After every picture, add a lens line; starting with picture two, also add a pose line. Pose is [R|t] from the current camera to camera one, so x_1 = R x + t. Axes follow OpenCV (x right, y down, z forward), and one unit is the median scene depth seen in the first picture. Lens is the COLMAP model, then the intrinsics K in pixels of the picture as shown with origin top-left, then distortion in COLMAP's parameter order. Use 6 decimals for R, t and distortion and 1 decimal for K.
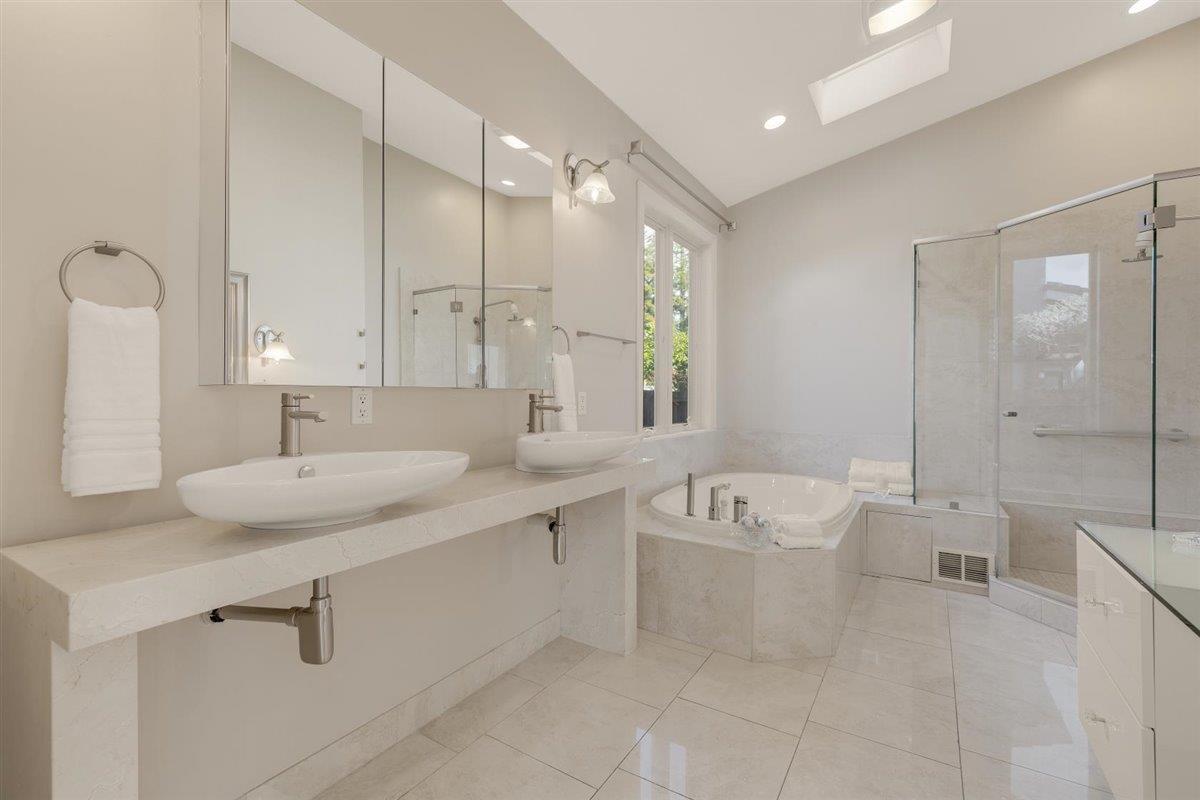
lens RADIAL K [[534.0, 0, 600.0], [0, 534.0, 400.0], [0, 0, 1]] dist [0.003353, 0.000553]
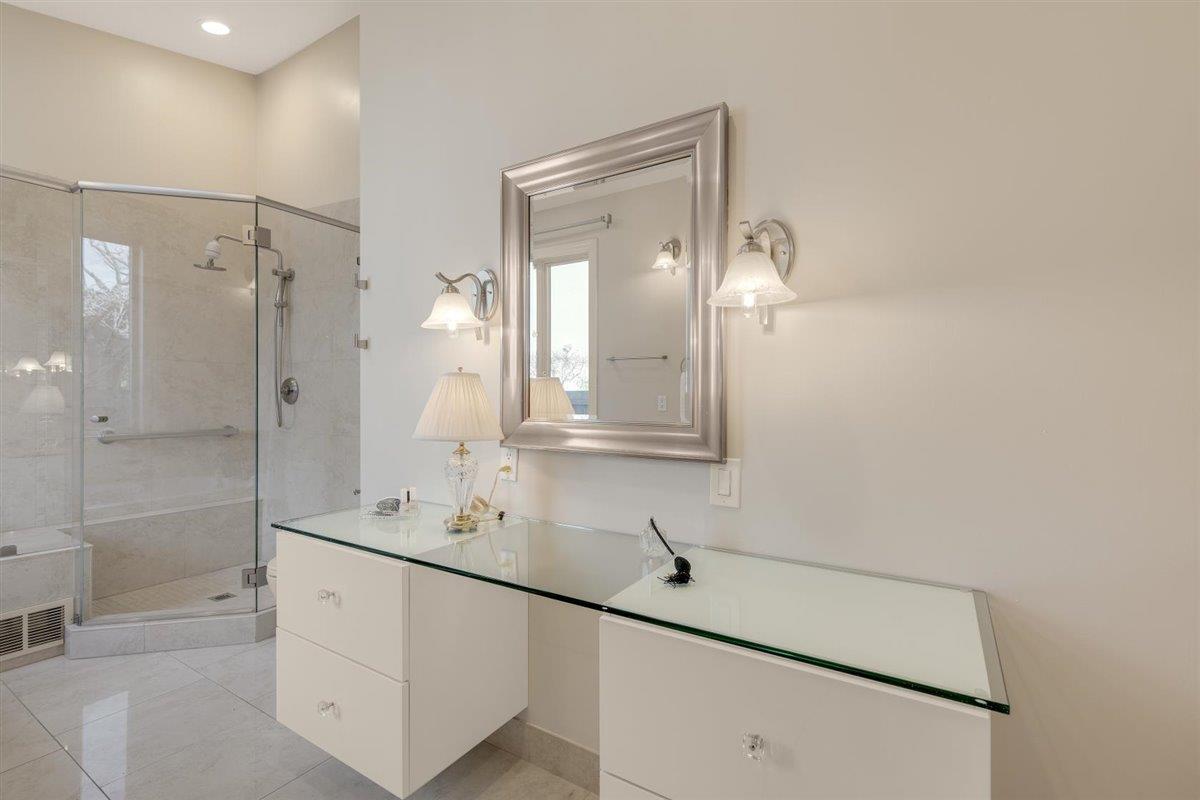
lens RADIAL K [[534.0, 0, 600.0], [0, 534.0, 400.0], [0, 0, 1]] dist [0.003353, 0.000553]
pose [[0.001481, -0.010561, 0.999943, -0.052308], [0.008865, 0.999905, 0.010548, -0.004622], [-0.999960, 0.008849, 0.001574, 0.215427]]
